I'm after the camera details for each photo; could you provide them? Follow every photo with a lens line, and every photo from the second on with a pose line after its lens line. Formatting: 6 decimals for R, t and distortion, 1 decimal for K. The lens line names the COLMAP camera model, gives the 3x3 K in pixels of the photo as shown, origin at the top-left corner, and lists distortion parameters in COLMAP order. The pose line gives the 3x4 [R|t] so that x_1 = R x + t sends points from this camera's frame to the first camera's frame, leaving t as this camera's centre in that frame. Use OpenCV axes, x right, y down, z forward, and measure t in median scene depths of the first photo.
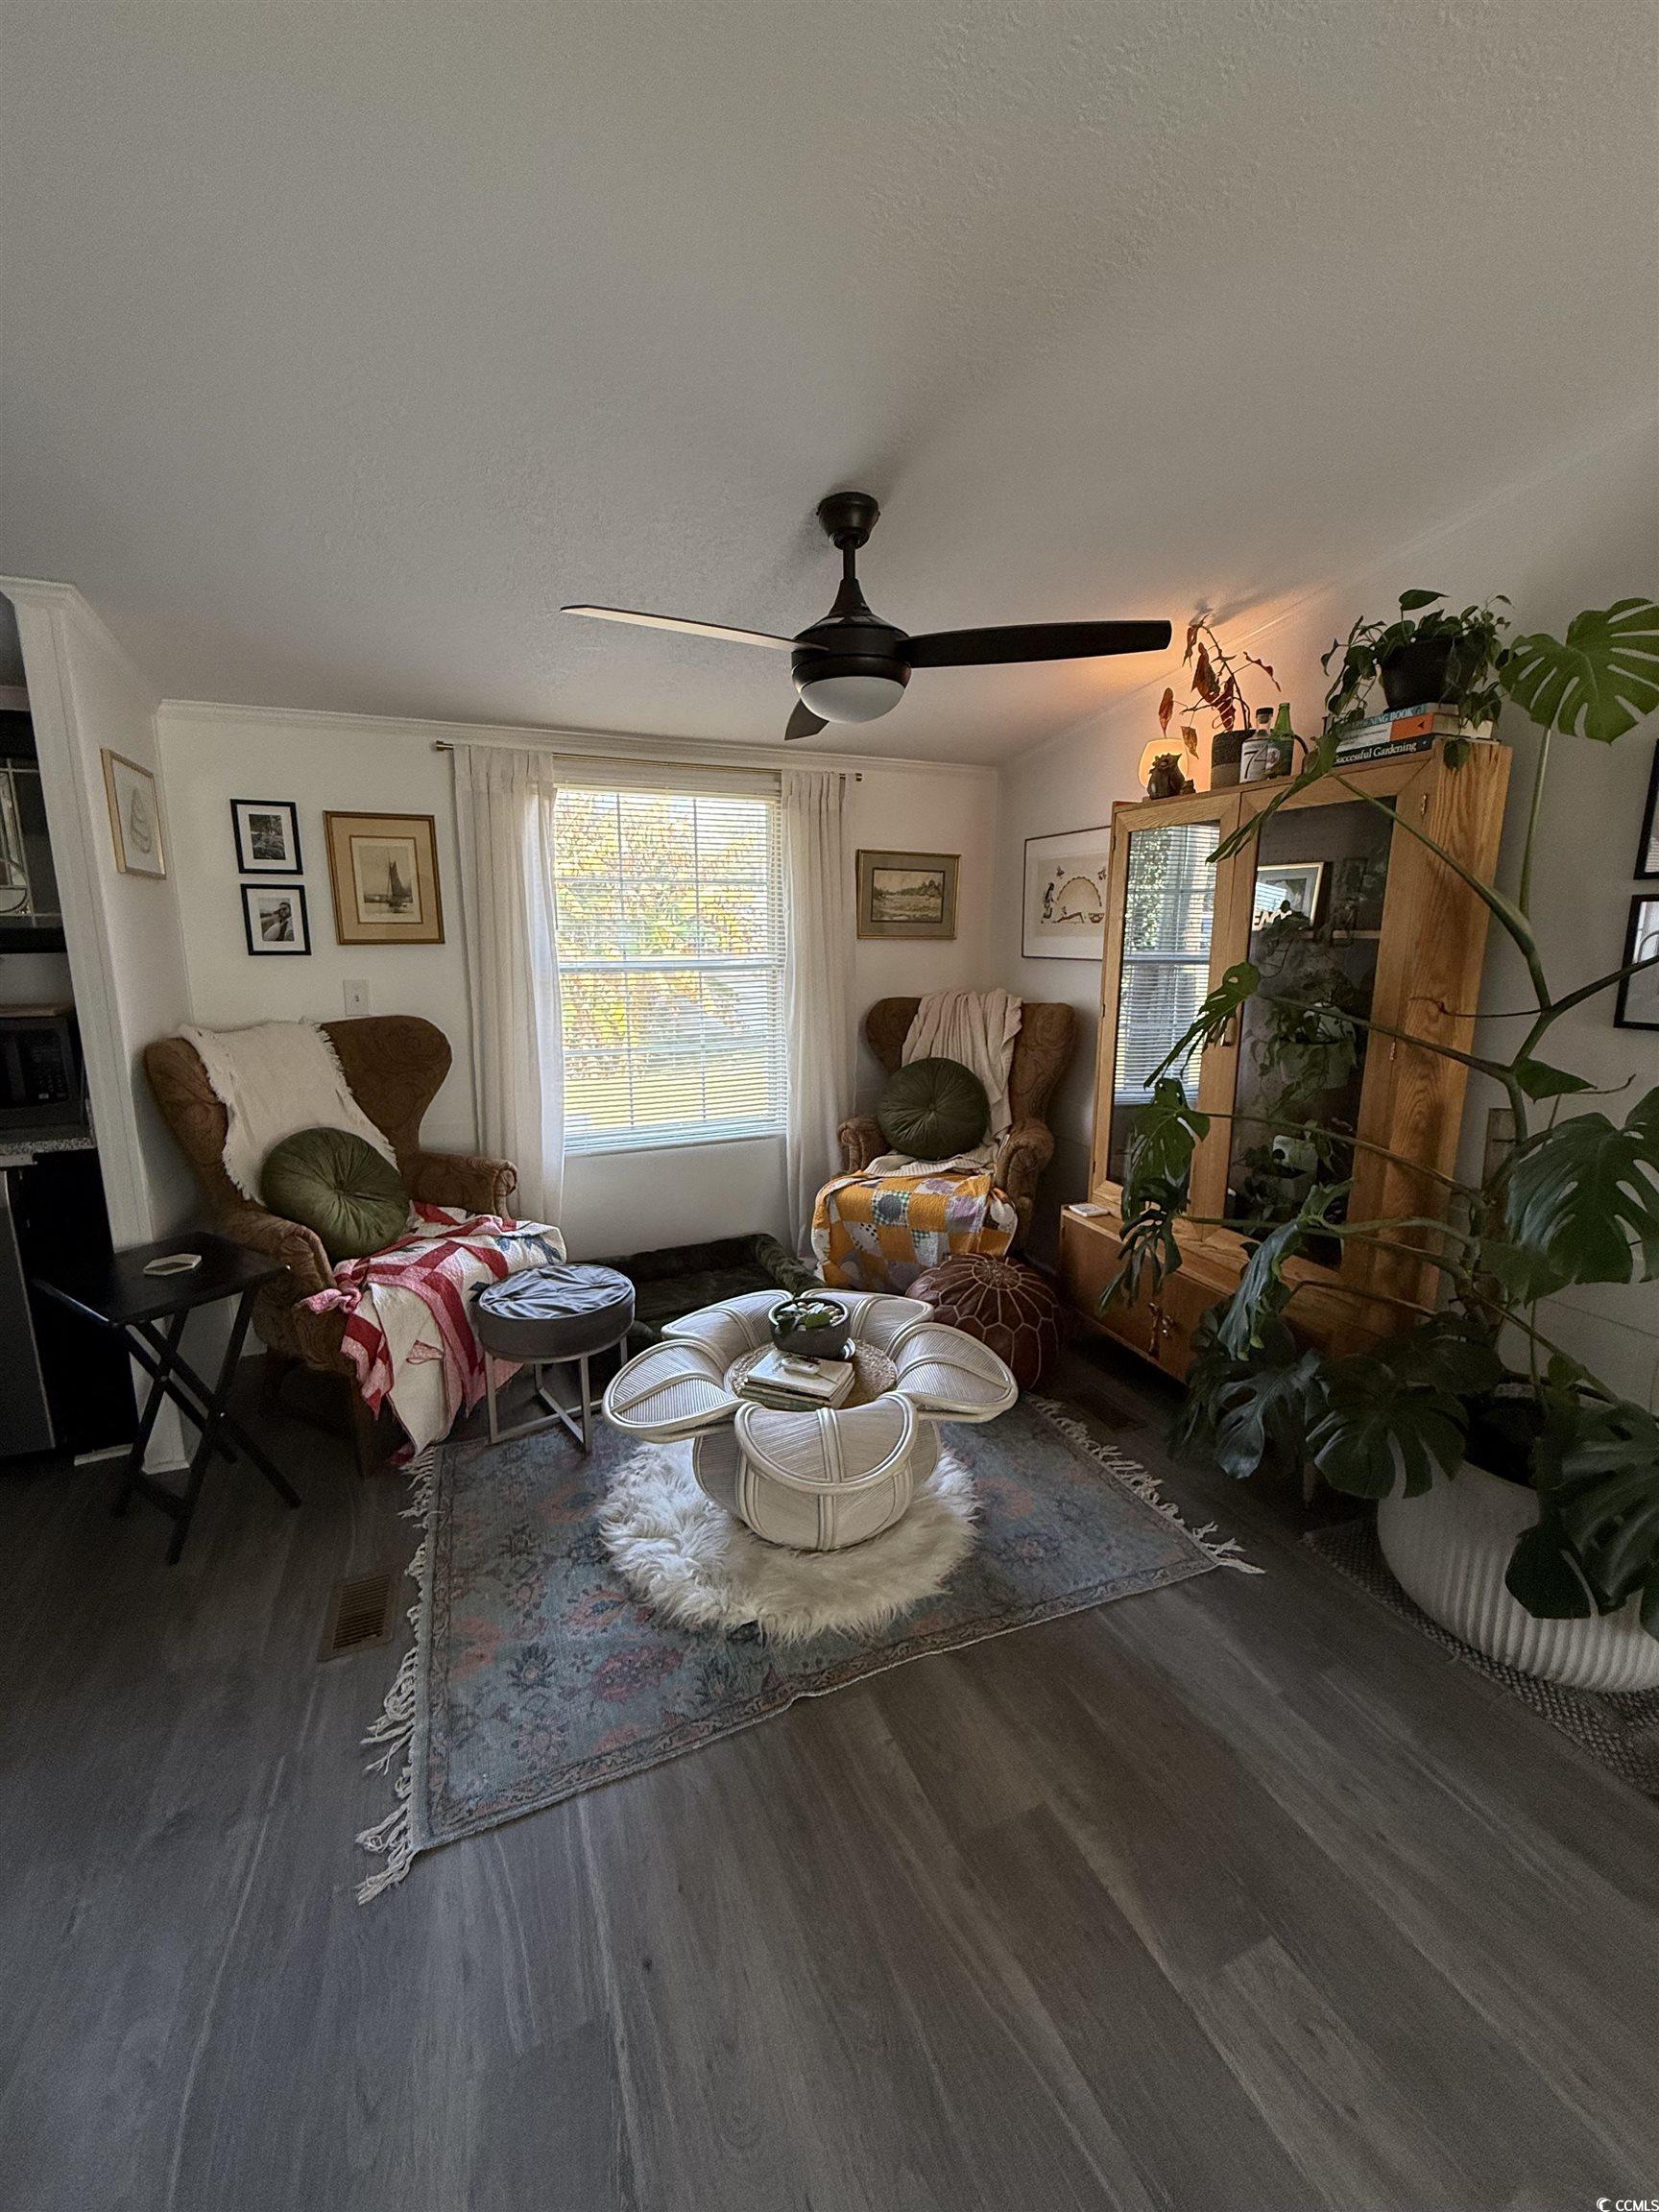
lens RADIAL K [[881.4, 0, 830.6], [0, 881.4, 1097.2], [0, 0, 1]] dist [0.000373, 0.000099]
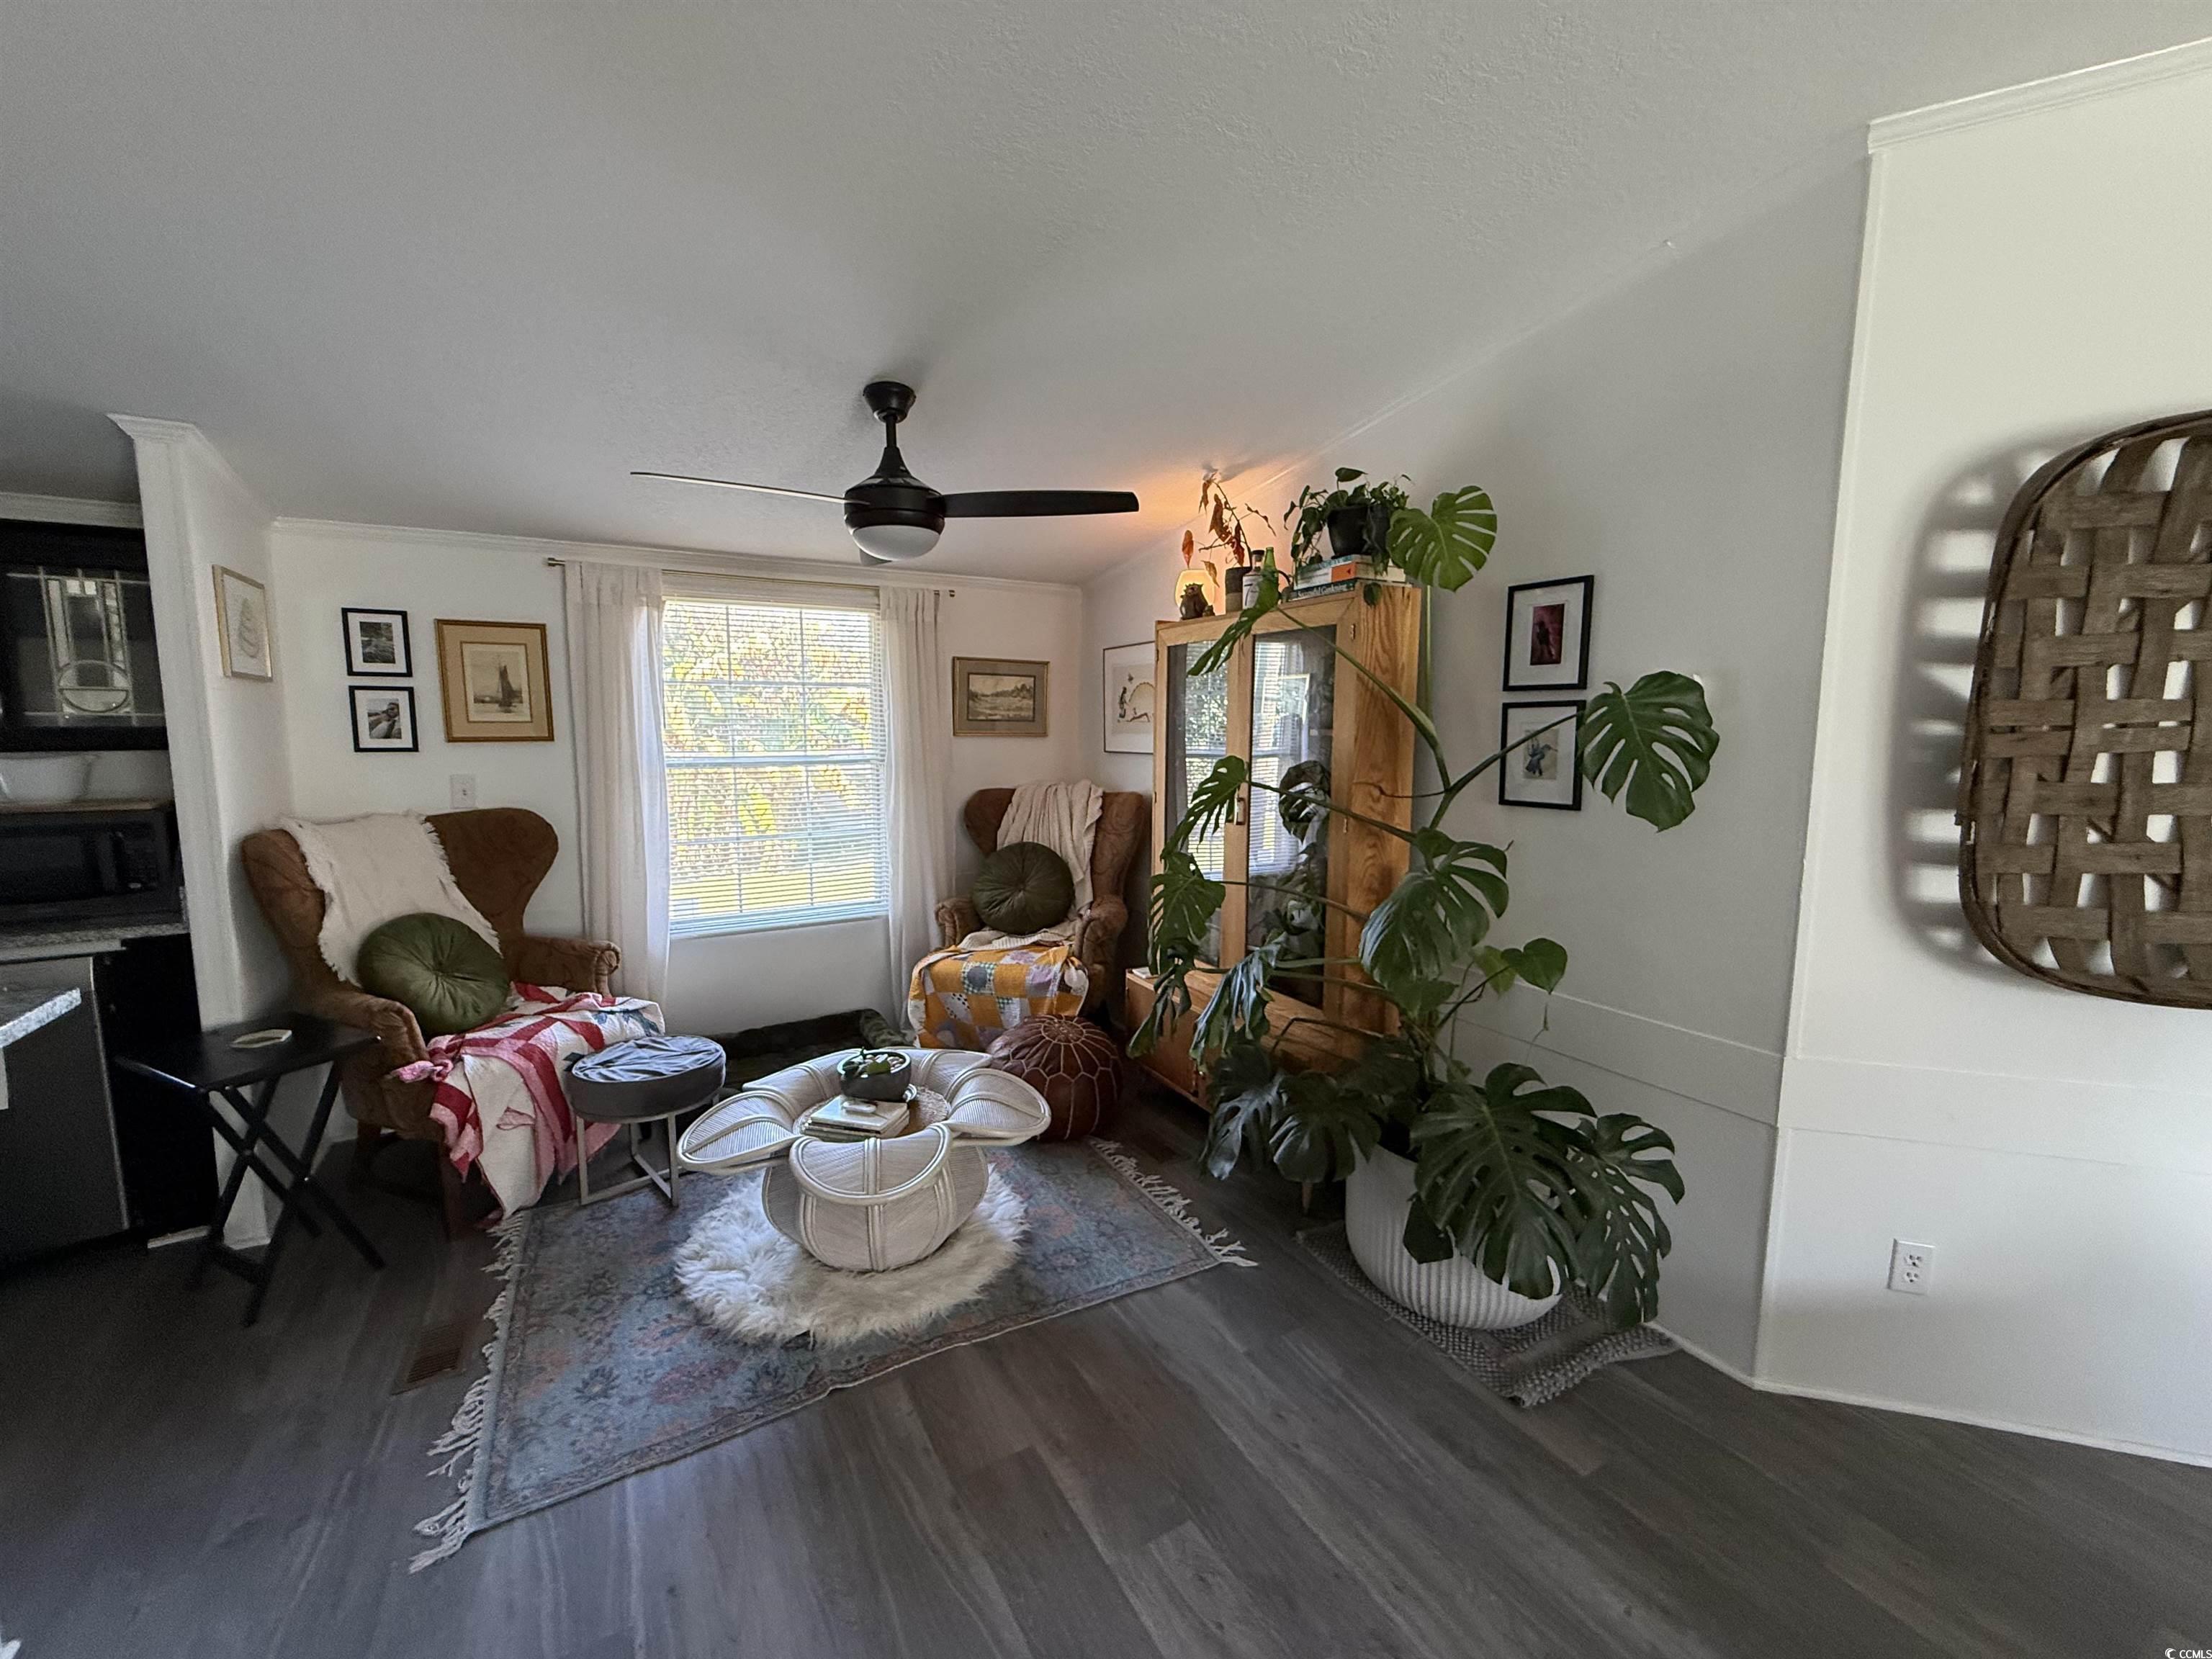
lens RADIAL K [[881.4, 0, 1091.0], [0, 881.4, 828.1], [0, 0, 1]] dist [0.000373, 0.000099]
pose [[0.994226, -0.011985, 0.106633, 0.137198], [0.019675, 0.997257, -0.071359, 0.030263], [-0.105486, 0.073045, 0.991734, -0.179015]]
